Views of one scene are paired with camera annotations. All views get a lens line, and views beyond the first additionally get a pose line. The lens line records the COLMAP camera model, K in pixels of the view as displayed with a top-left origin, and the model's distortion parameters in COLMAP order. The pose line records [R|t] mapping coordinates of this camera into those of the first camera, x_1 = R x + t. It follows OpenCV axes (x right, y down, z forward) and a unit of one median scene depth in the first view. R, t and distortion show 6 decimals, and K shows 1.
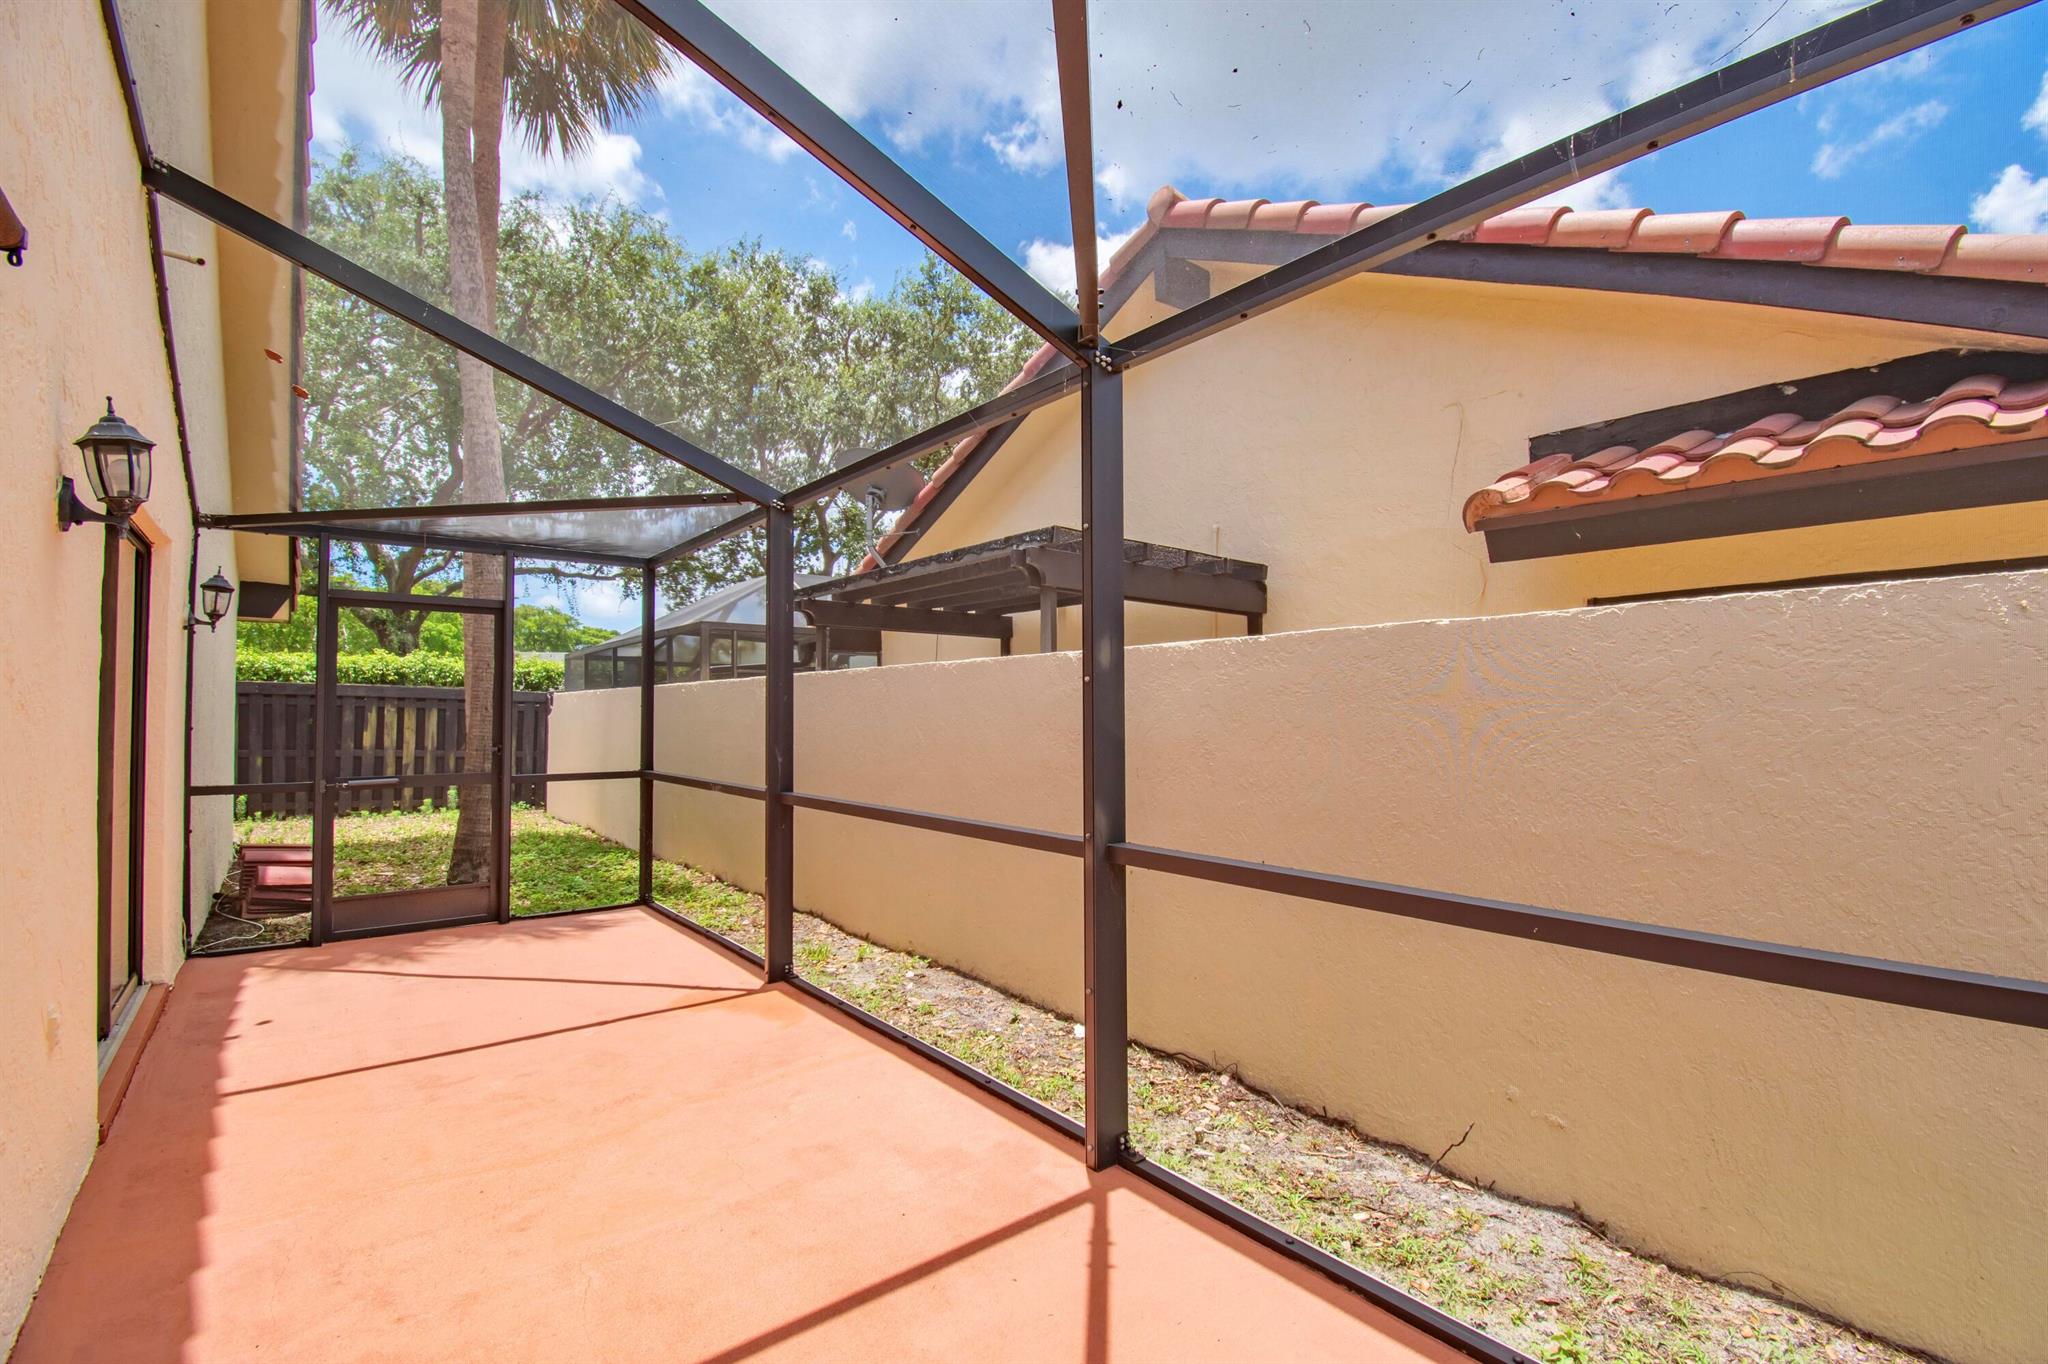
lens RADIAL K [[910.4, 0, 1053.7], [0, 910.4, 687.5], [0, 0, 1]] dist [0.053091, -0.032392]
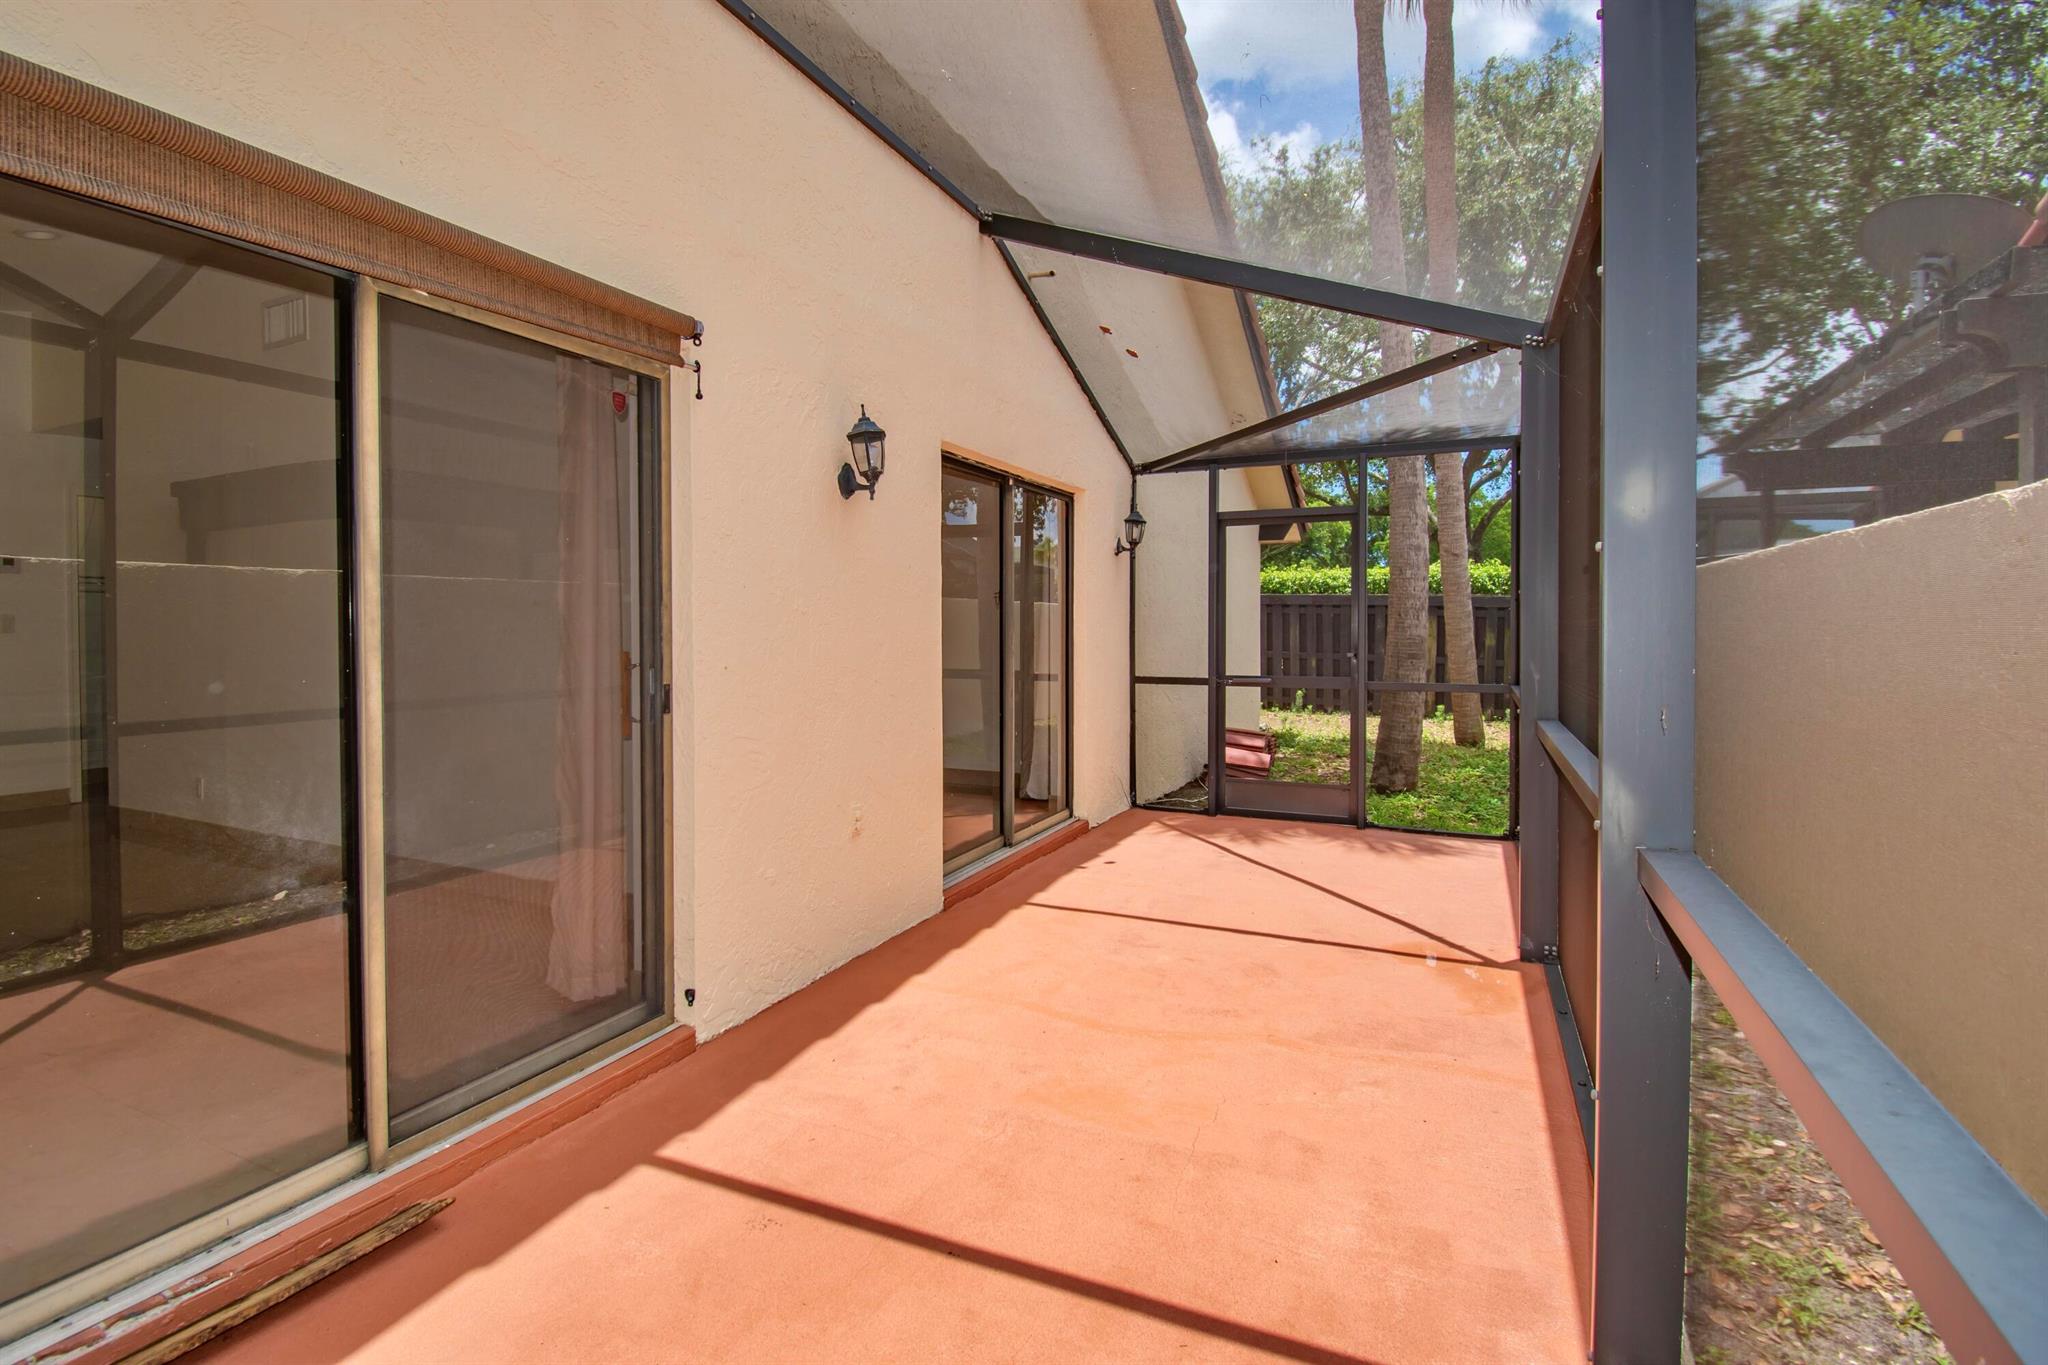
lens RADIAL K [[1001.8, 0, 1021.3], [0, 1001.8, 638.2], [0, 0, 1]] dist [0.009301, -0.000427]
pose [[0.437716, 0.010199, -0.899055, 0.287618], [0.028489, 0.999276, 0.025206, 0.014932], [0.898662, -0.036646, 0.437109, 0.270355]]
